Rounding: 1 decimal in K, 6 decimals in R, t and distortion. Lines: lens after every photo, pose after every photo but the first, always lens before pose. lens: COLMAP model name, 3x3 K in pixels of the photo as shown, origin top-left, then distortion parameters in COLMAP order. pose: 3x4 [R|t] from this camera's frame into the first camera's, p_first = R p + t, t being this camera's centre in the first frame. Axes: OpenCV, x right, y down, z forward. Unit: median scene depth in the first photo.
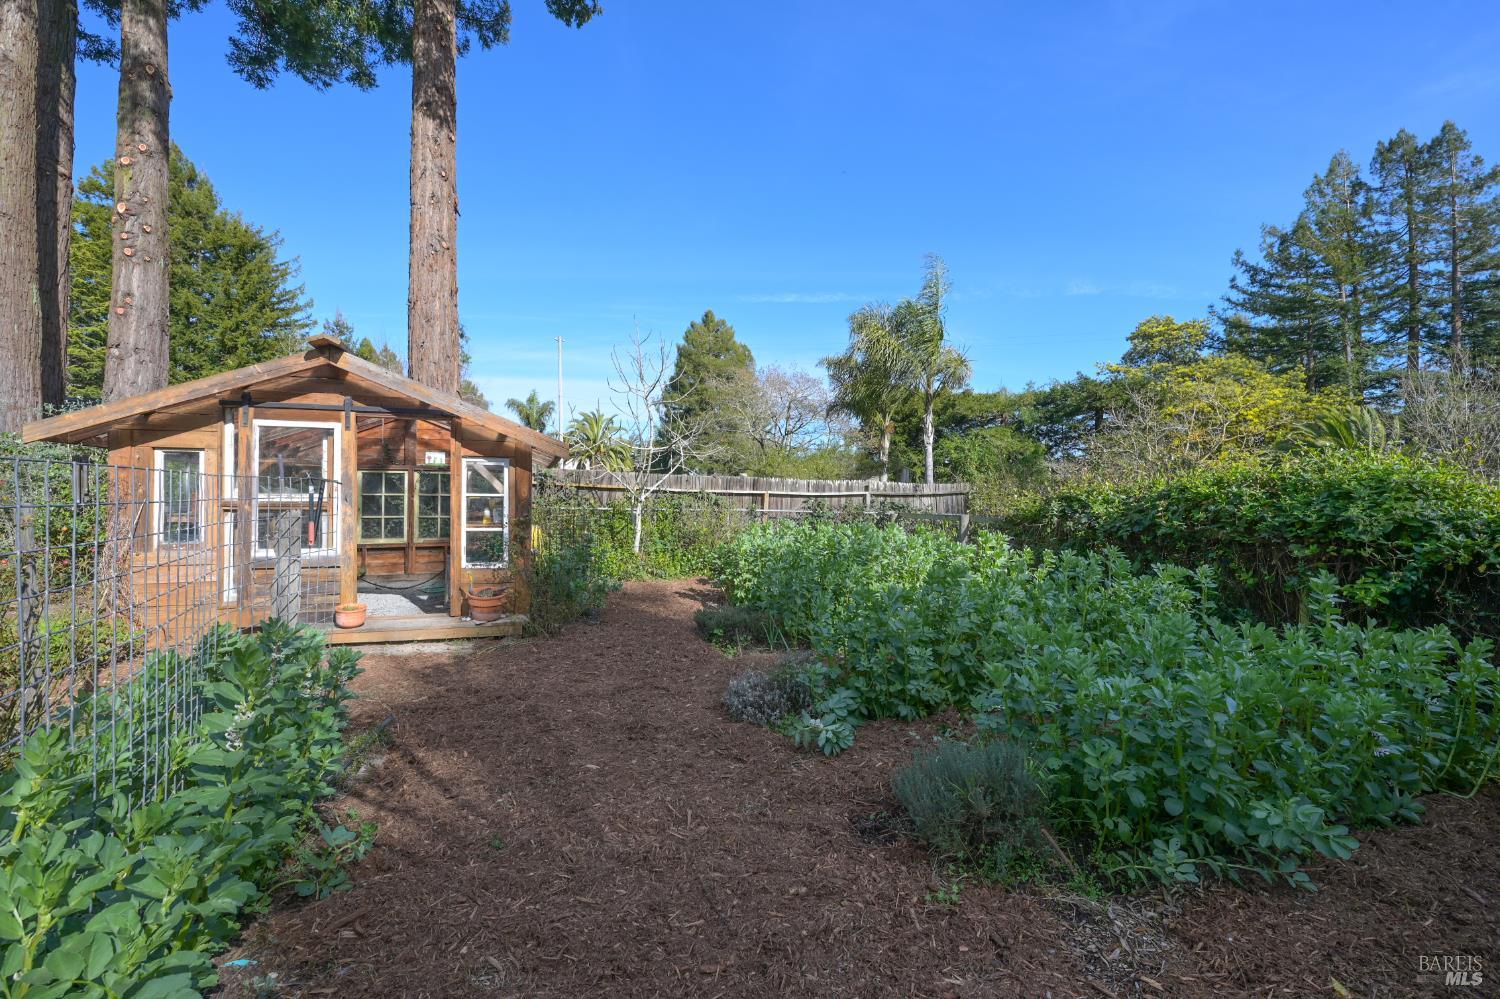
lens RADIAL K [[648.4, 0, 750.4], [0, 648.4, 494.9], [0, 0, 1]] dist [-0.001078, 0.000200]
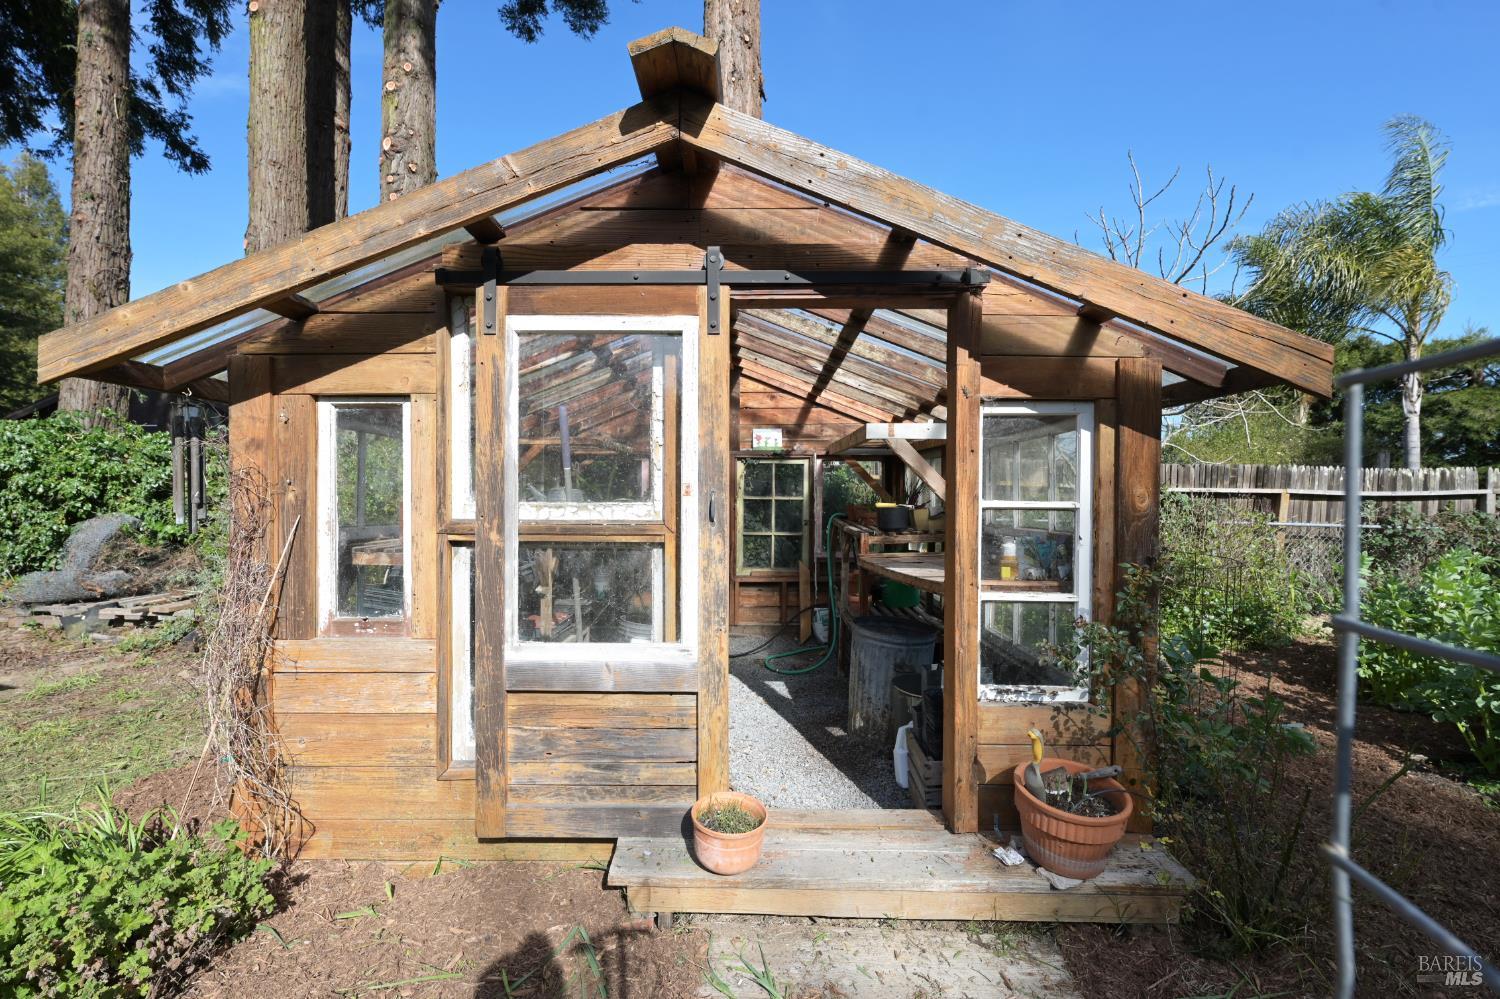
lens RADIAL K [[715.1, 0, 750.3], [0, 715.1, 501.4], [0, 0, 1]] dist [0.003634, 0.000397]
pose [[0.937619, 0.001562, -0.347662, -0.334429], [0.002187, 0.999944, 0.010391, -0.004969], [0.347658, -0.010503, 0.937562, 0.450884]]
